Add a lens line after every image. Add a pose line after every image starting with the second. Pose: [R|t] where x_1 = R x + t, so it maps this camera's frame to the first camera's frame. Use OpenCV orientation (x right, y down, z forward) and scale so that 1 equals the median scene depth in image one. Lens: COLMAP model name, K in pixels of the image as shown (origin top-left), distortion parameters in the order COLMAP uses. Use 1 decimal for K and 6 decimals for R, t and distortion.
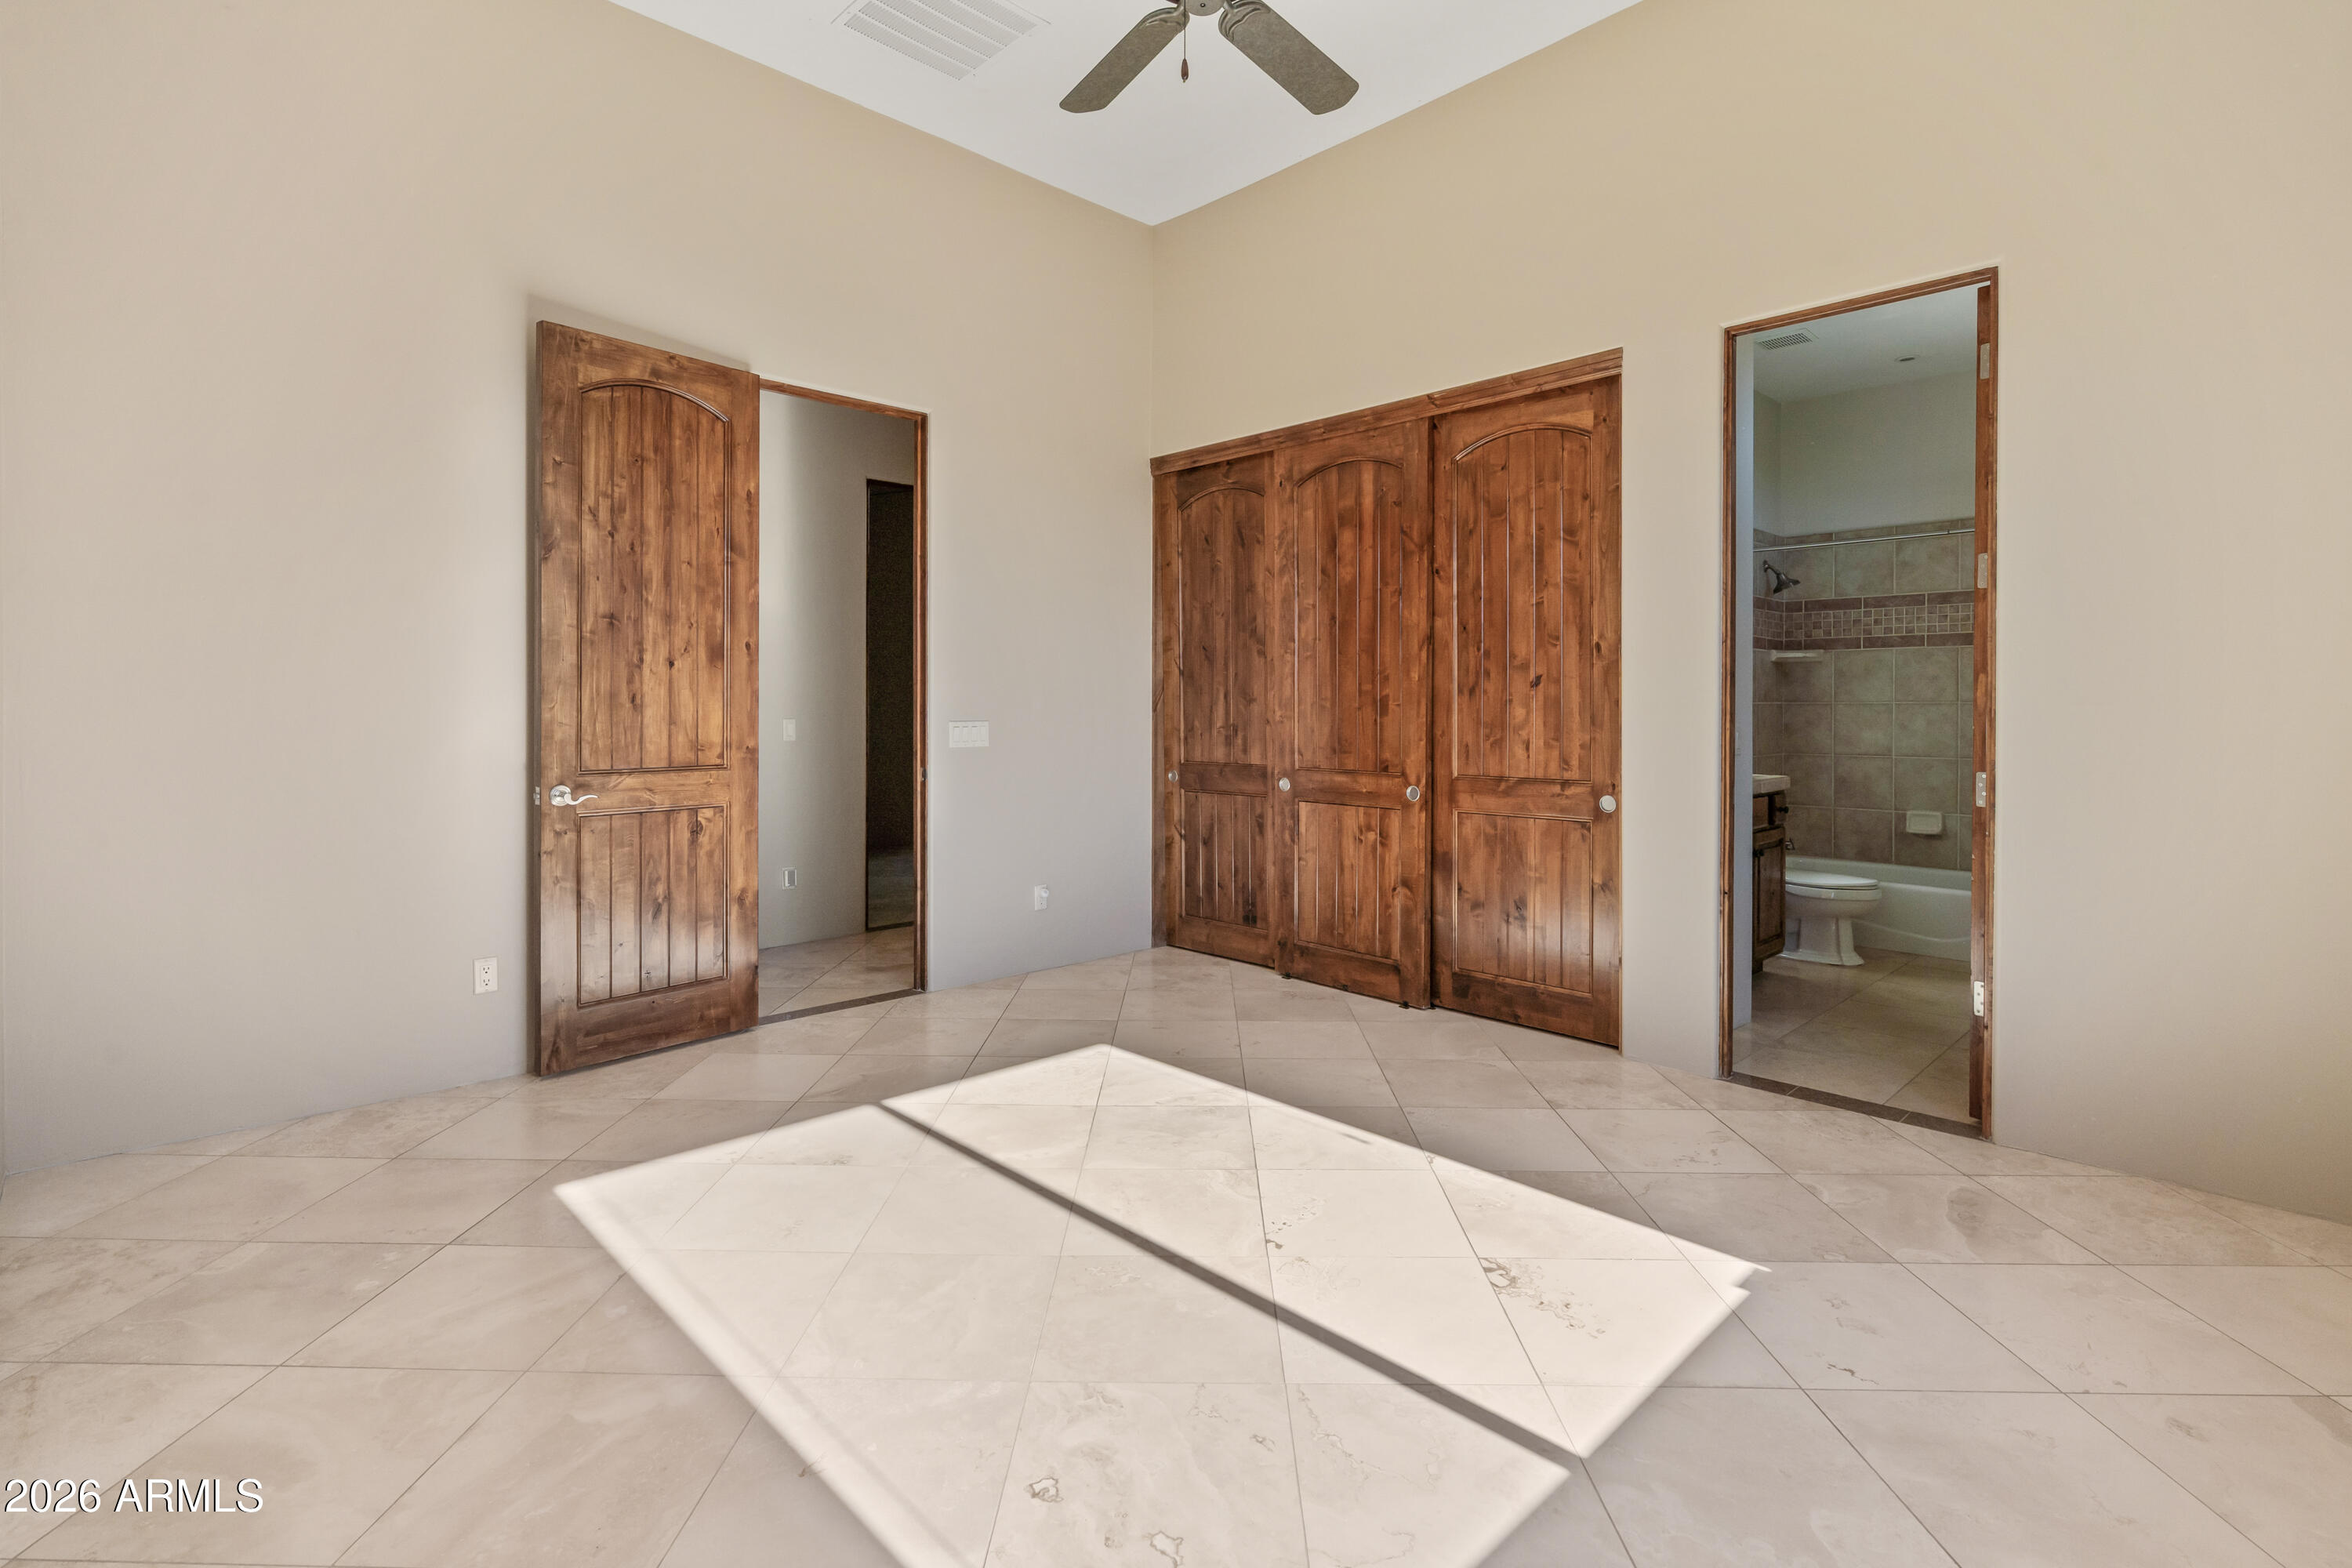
lens RADIAL K [[1099.0, 0, 1170.8], [0, 1099.0, 720.0], [0, 0, 1]] dist [0.009719, 0.000097]
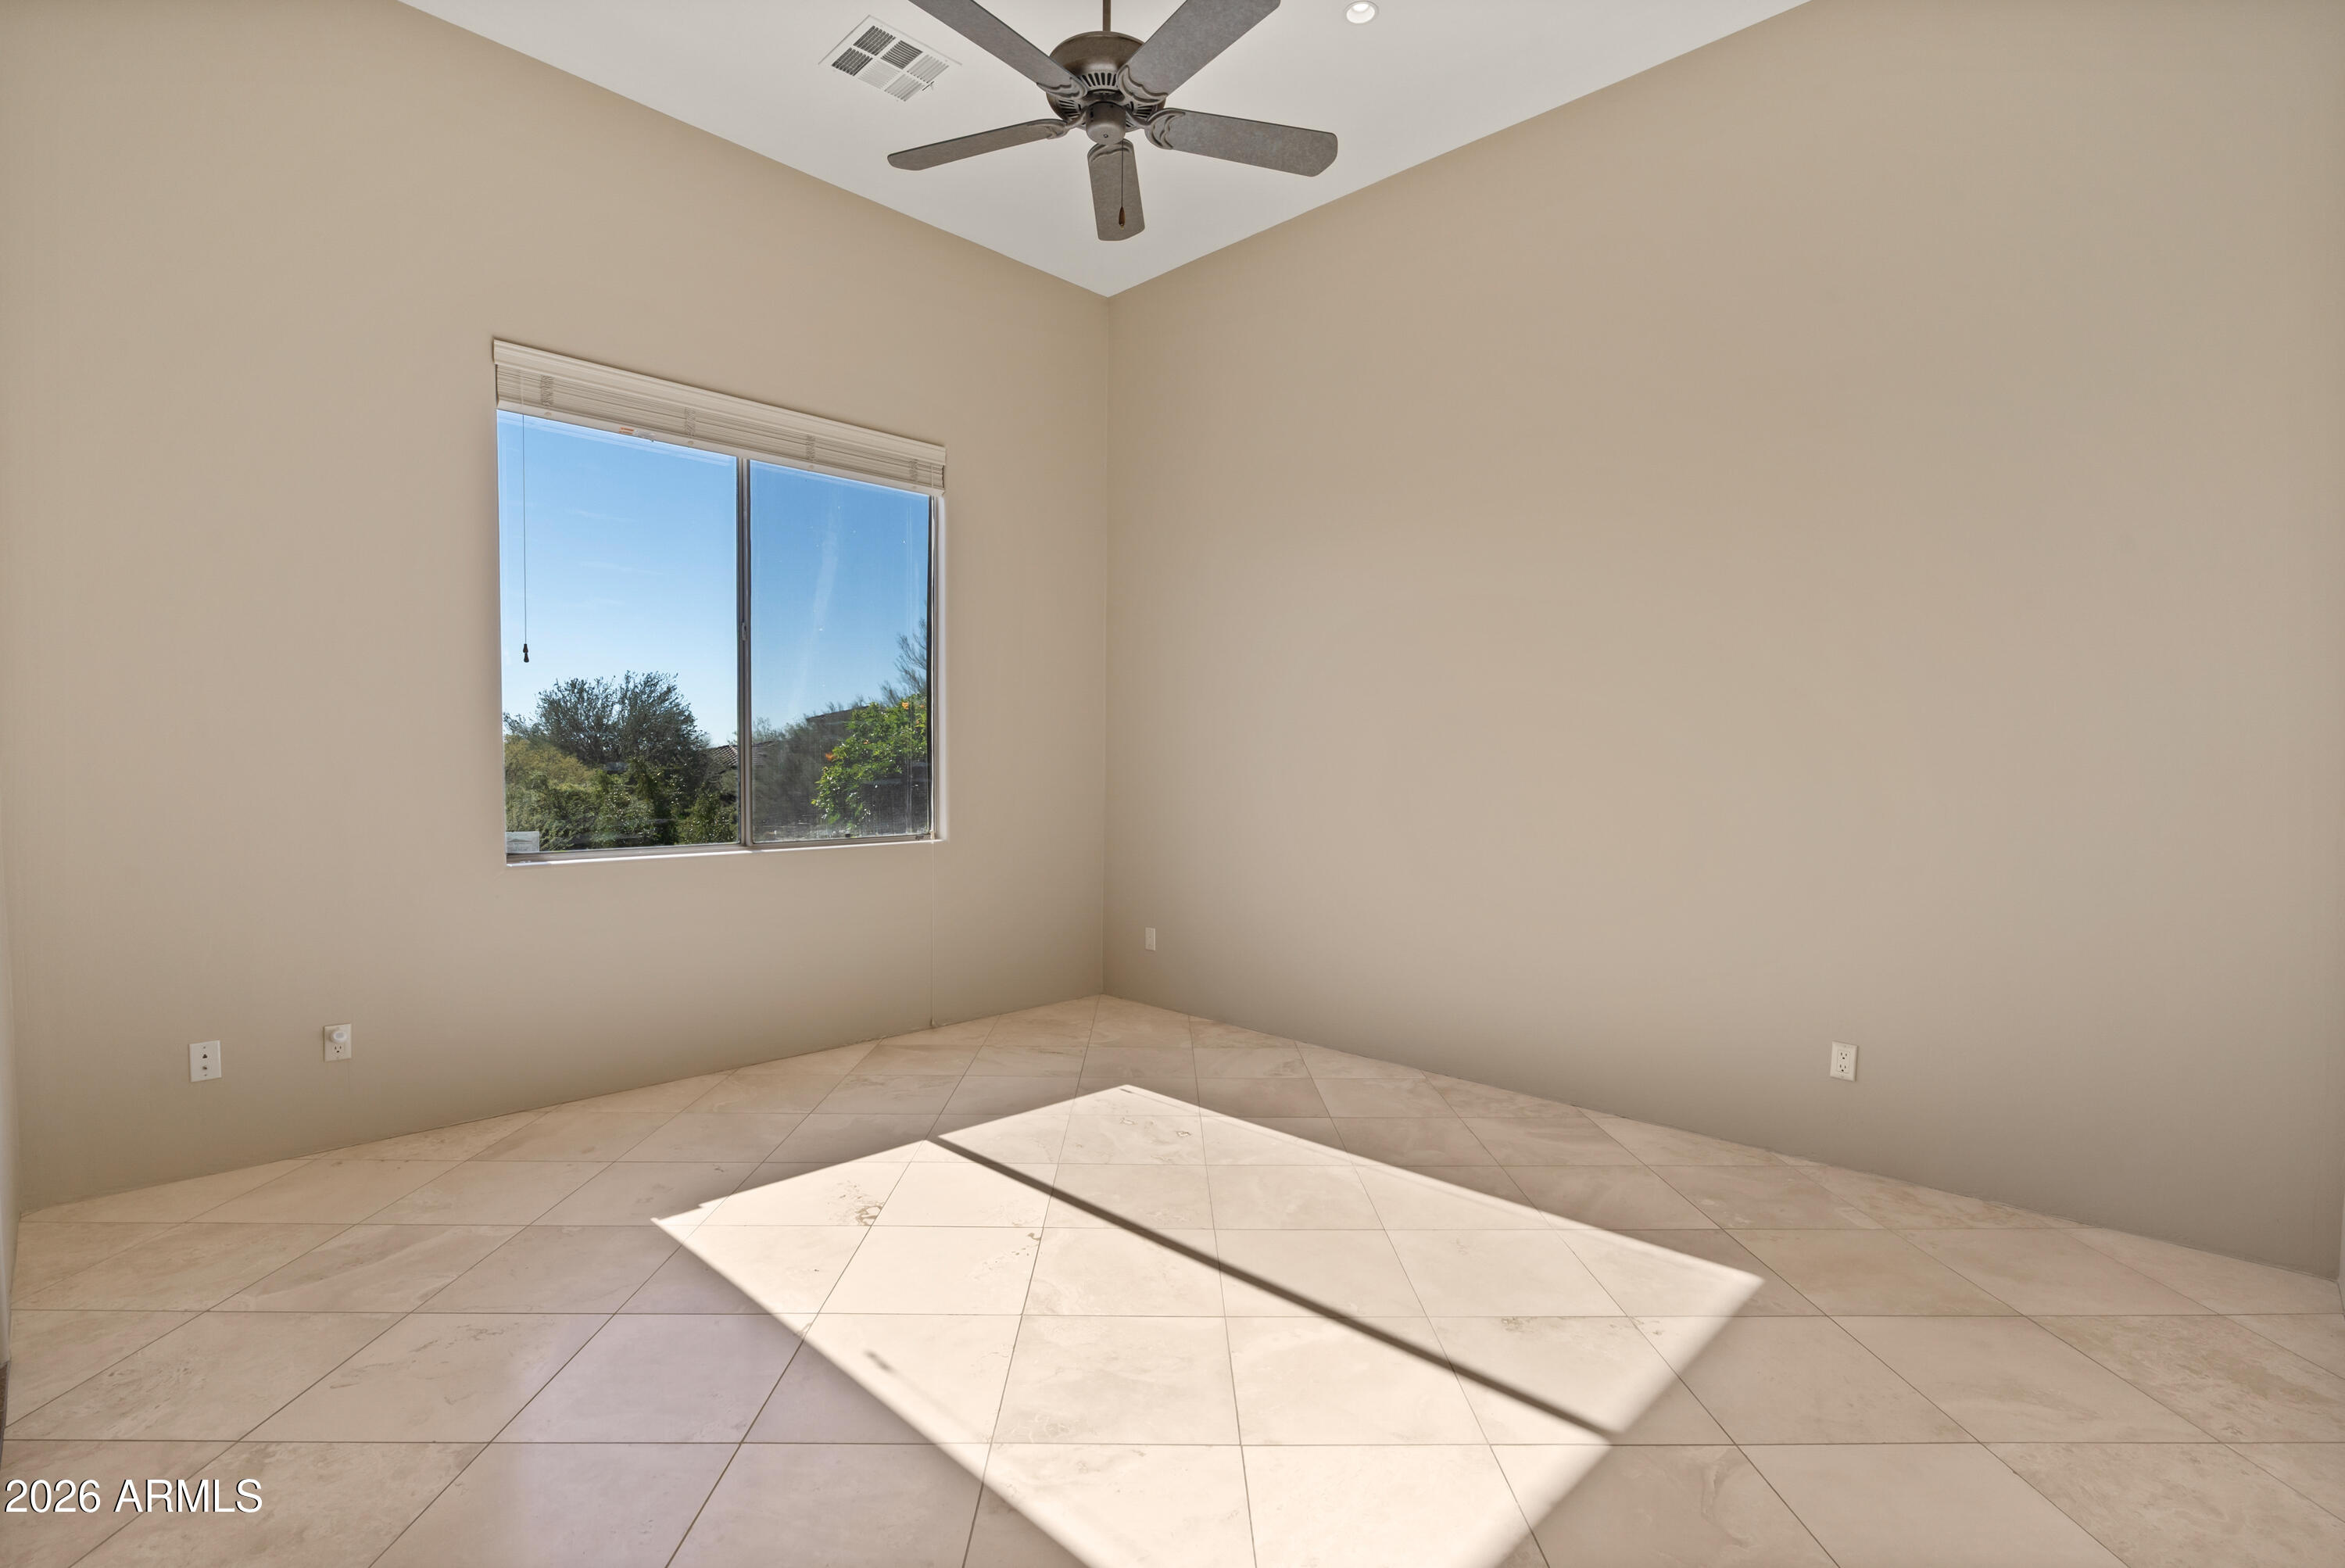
lens RADIAL K [[1095.7, 0, 1167.3], [0, 1095.7, 720.2], [0, 0, 1]] dist [0.009719, 0.000097]
pose [[-0.999467, -0.011167, -0.030681, -0.005743], [-0.010528, 0.999726, -0.020904, -0.052708], [0.030906, -0.020570, -0.999311, 2.337973]]
